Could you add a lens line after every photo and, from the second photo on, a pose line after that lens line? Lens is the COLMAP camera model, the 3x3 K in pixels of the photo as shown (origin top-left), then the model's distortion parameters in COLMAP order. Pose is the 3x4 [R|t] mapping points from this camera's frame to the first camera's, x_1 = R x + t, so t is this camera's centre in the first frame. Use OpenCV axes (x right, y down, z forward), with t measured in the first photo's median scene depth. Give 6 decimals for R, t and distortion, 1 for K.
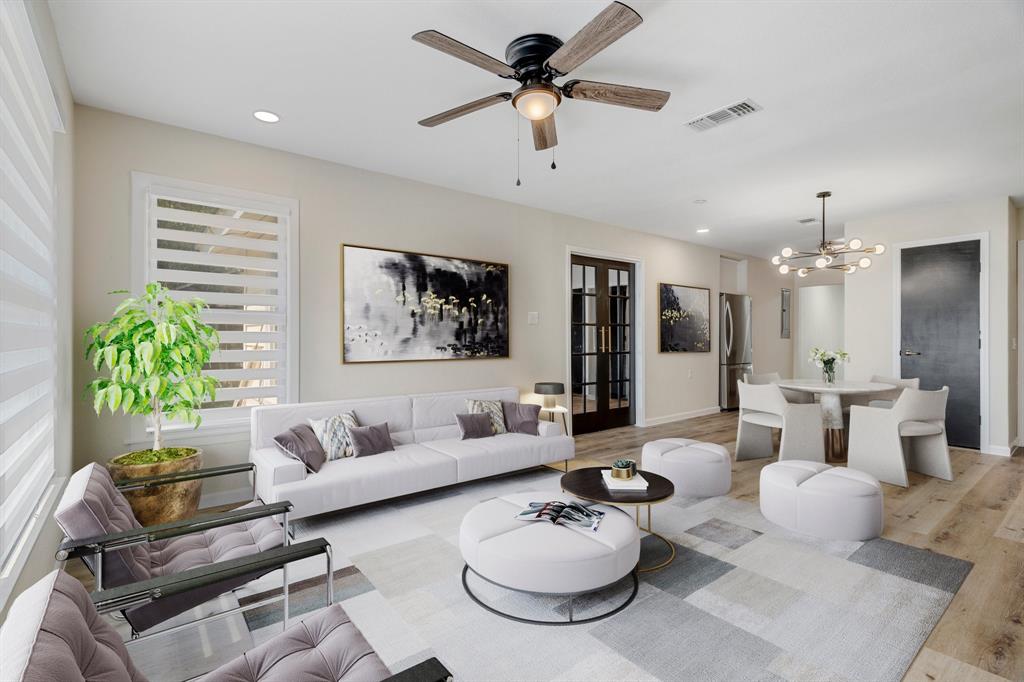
lens RADIAL K [[477.0, 0, 512.5], [0, 477.0, 338.2], [0, 0, 1]] dist [-0.000782, 0.000148]
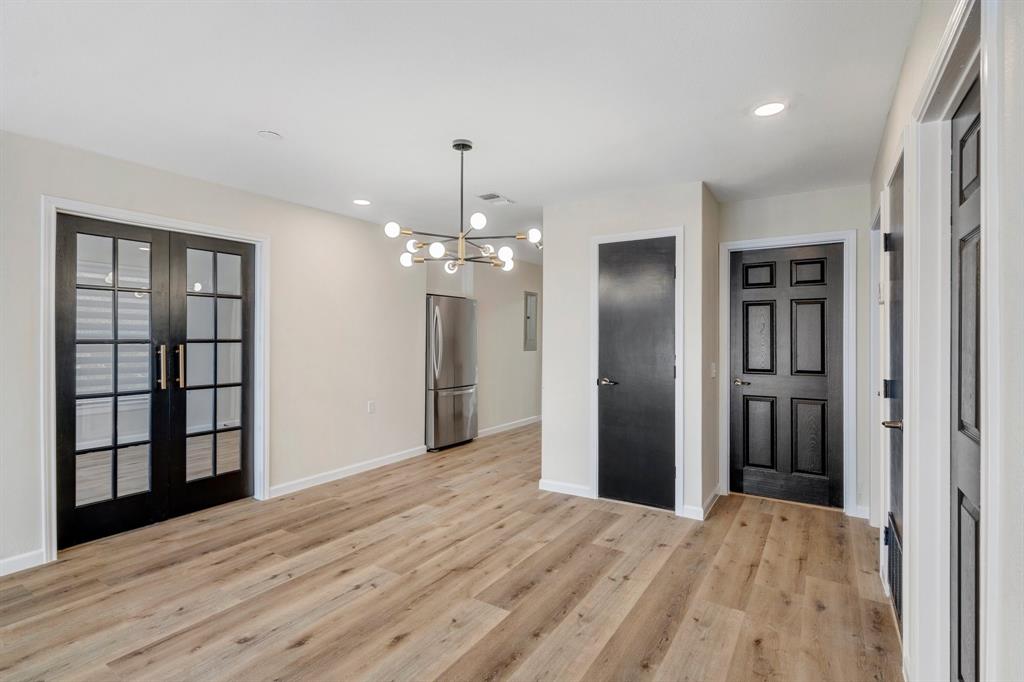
lens RADIAL K [[486.4, 0, 516.3], [0, 486.4, 332.8], [0, 0, 1]] dist [0.000803, 0.000017]
pose [[0.944556, 0.007150, 0.328272, 0.400740], [-0.004411, 0.999949, -0.009088, -0.035905], [-0.328320, 0.007136, 0.944539, 0.286653]]
